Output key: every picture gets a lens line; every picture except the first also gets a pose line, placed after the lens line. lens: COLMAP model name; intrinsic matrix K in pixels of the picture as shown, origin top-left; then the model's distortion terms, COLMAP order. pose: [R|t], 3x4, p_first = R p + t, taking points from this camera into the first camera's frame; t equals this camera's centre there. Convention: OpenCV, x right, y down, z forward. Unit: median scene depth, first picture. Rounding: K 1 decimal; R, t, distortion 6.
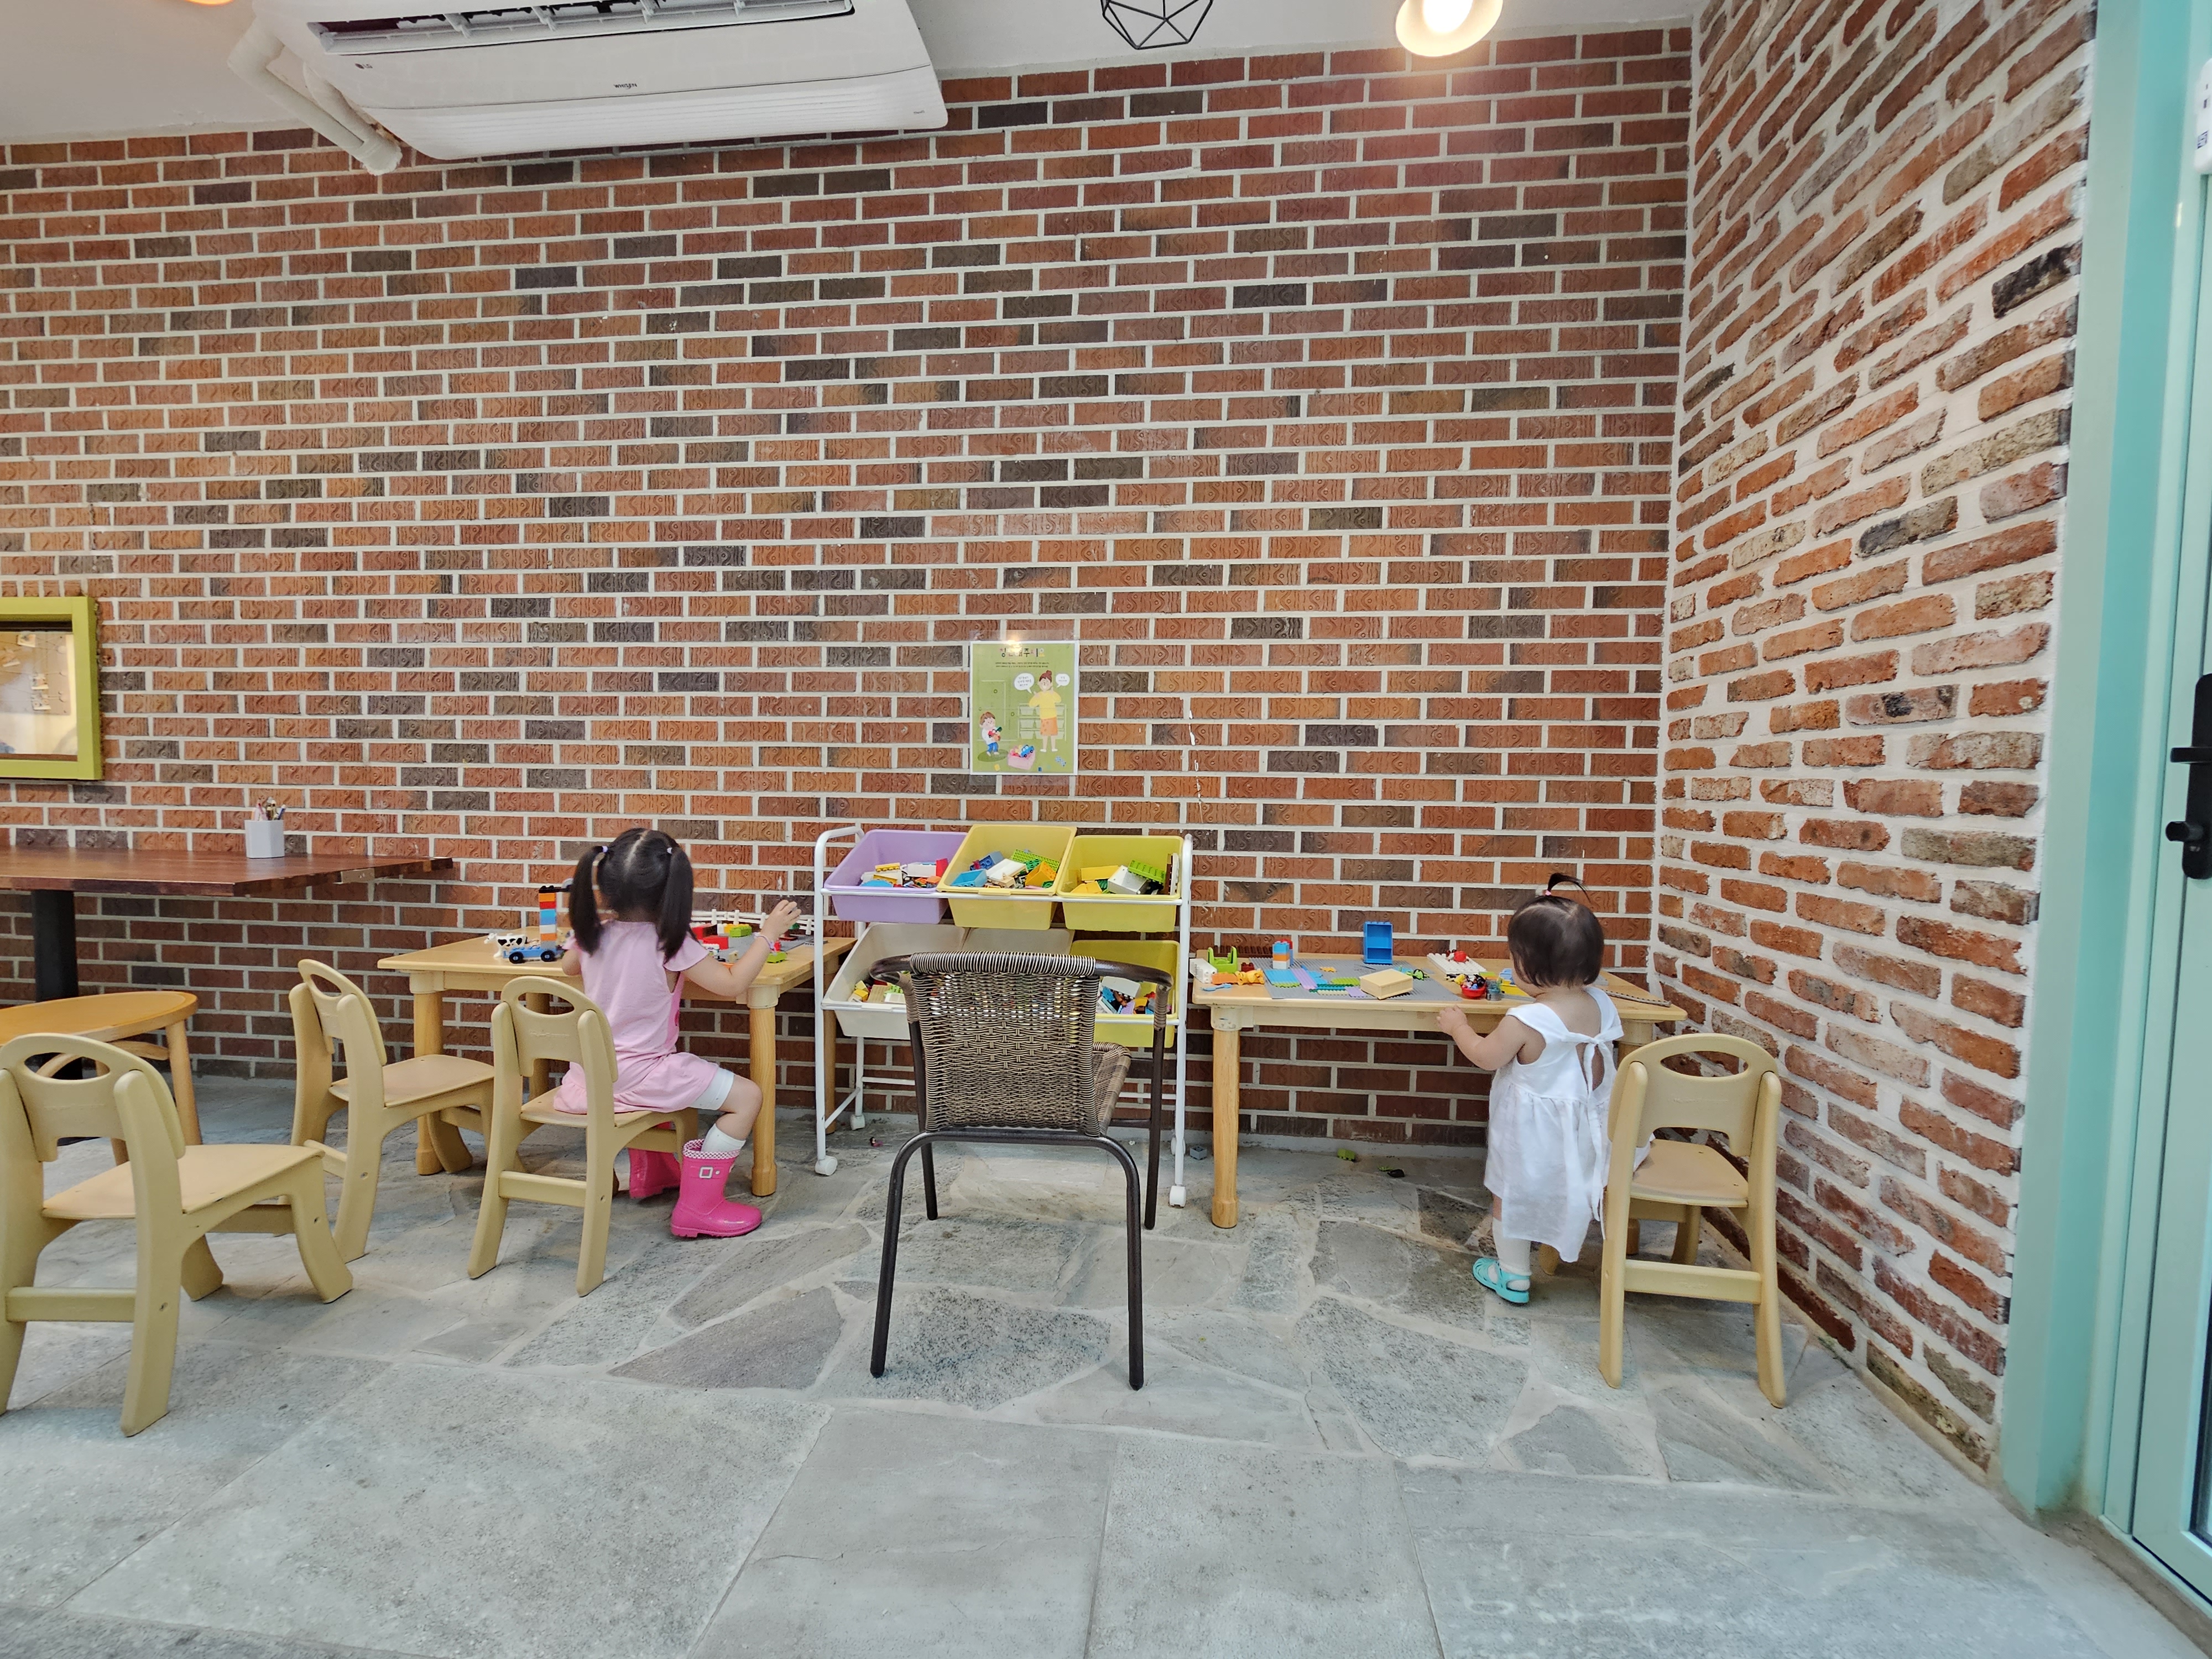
lens RADIAL K [[966.9, 0, 1106.0], [0, 966.9, 829.5], [0, 0, 1]] dist [-0.000816, -0.000927]
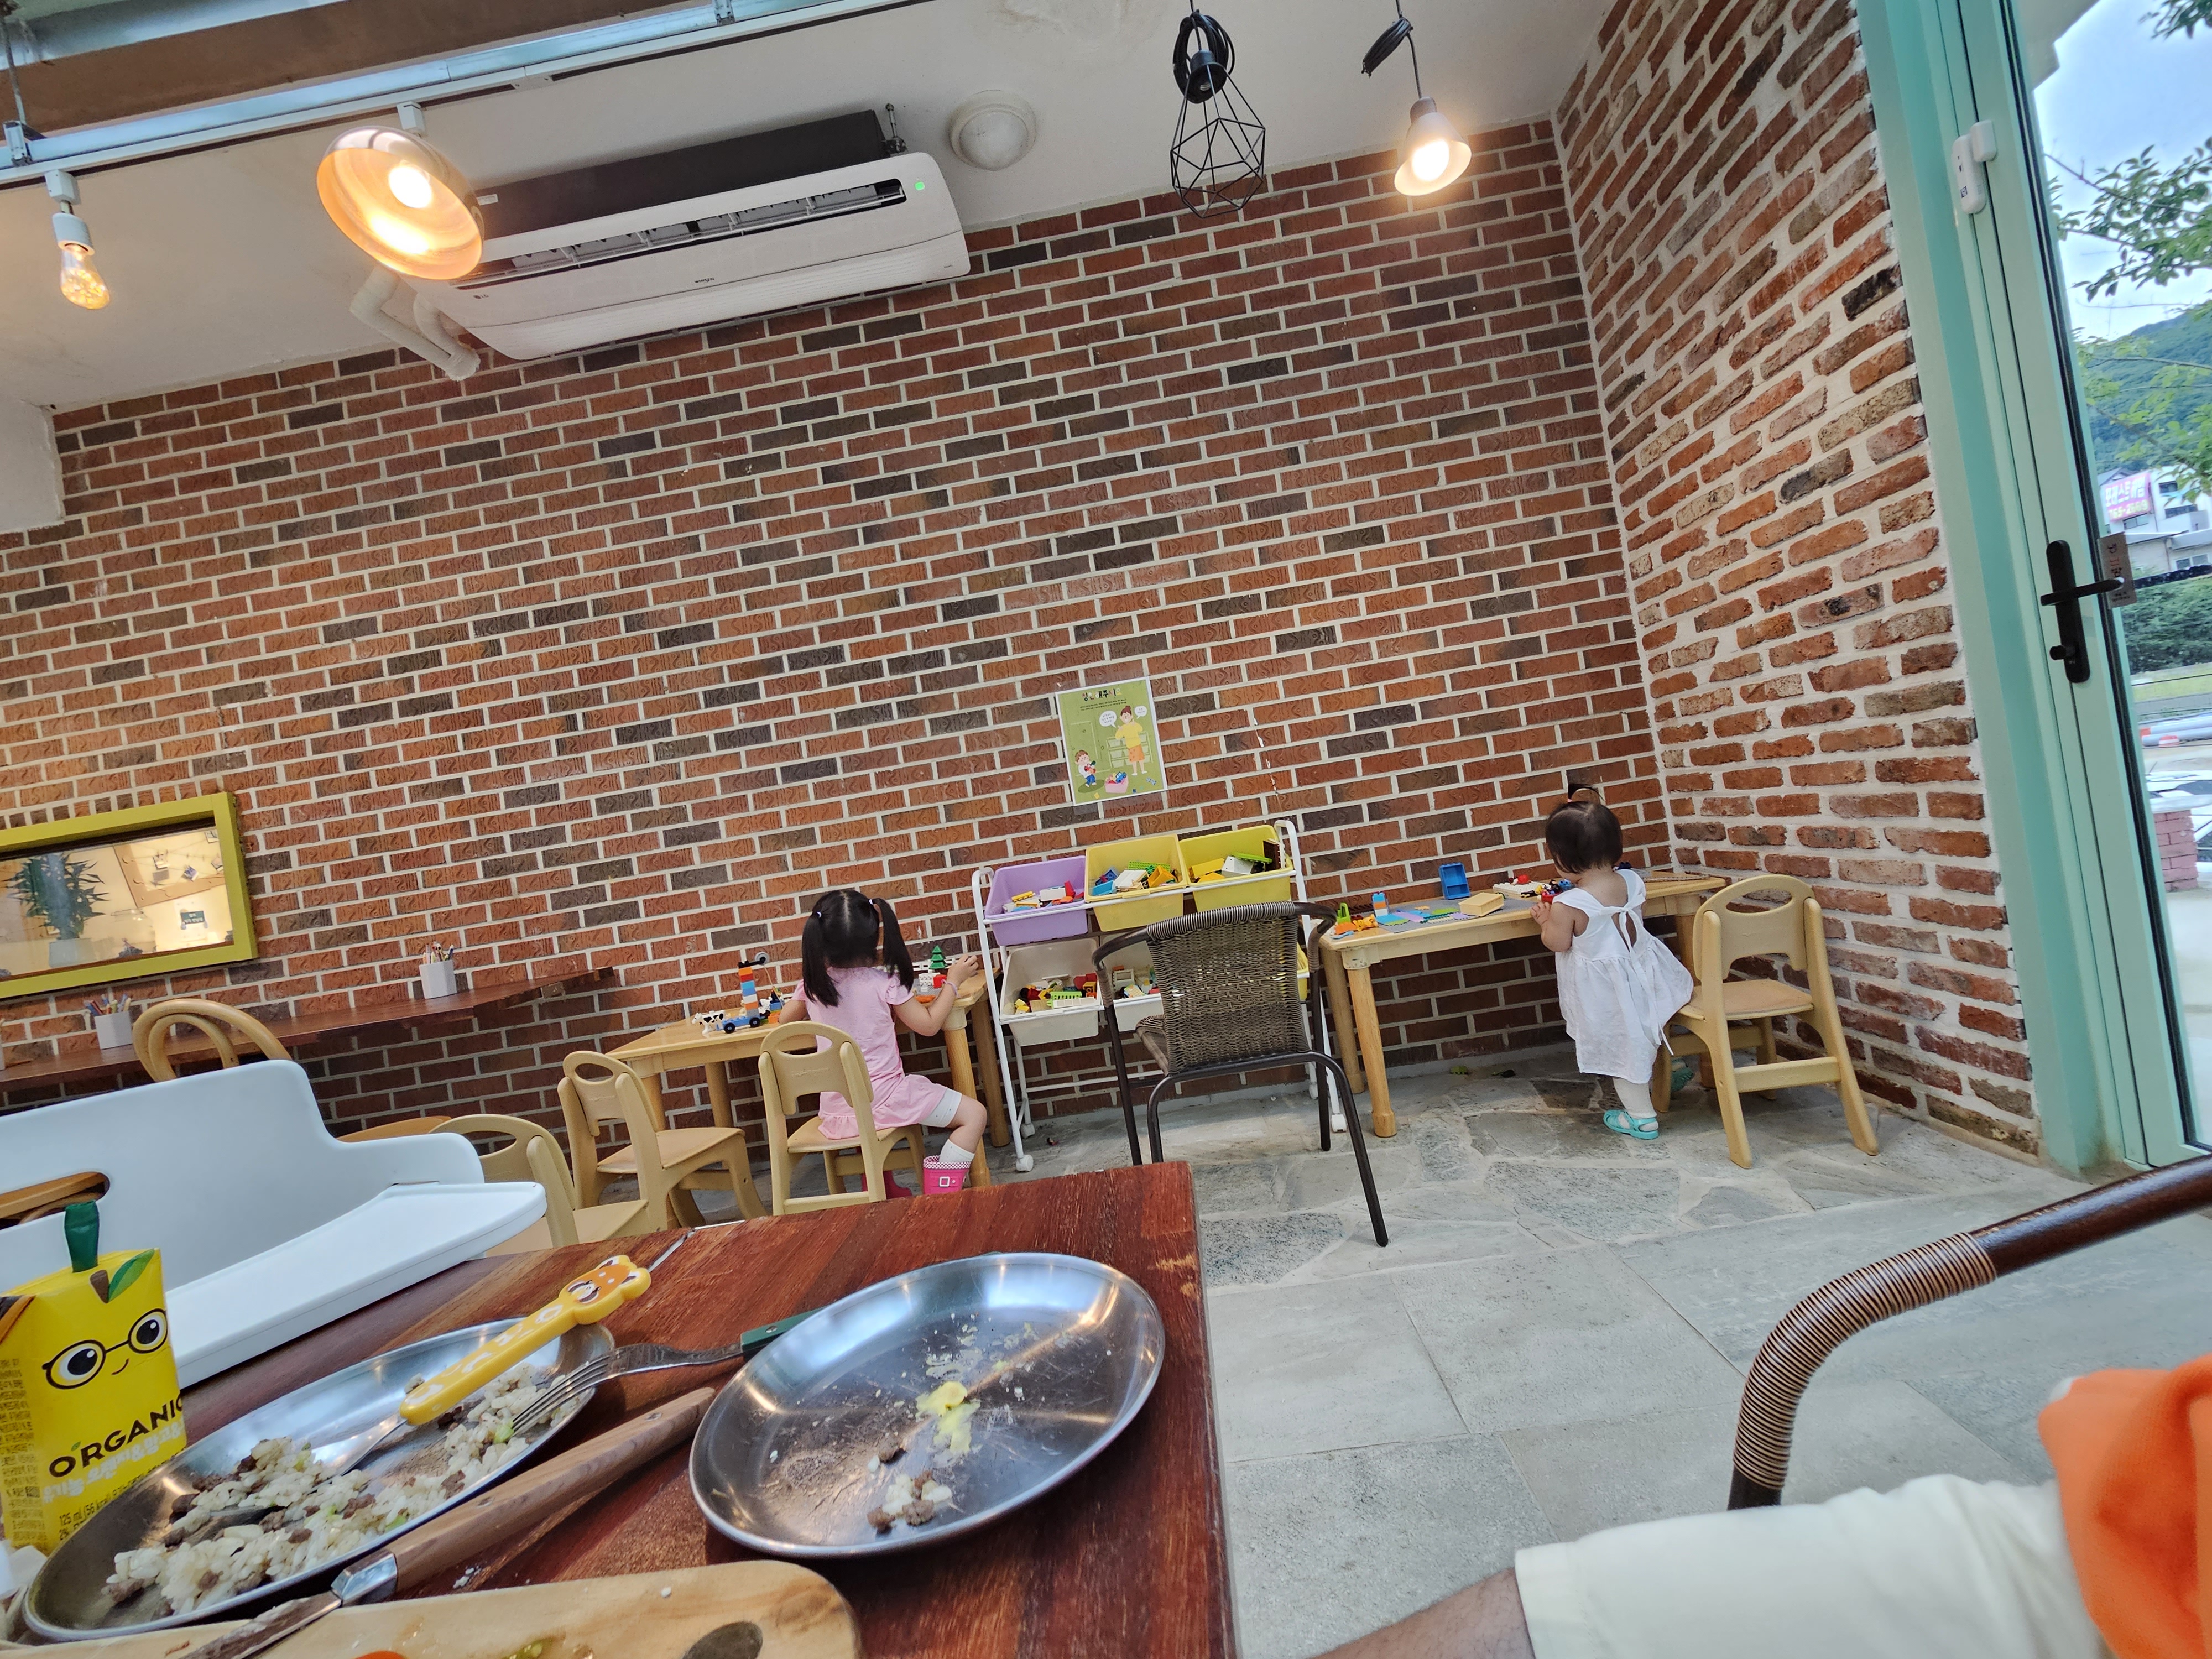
lens RADIAL K [[971.7, 0, 1107.2], [0, 971.7, 824.5], [0, 0, 1]] dist [-0.002794, 0.000176]
pose [[0.982395, -0.174905, 0.065634, -0.195181], [0.178664, 0.982283, -0.056562, 0.039253], [-0.054578, 0.067292, 0.996239, -0.159535]]
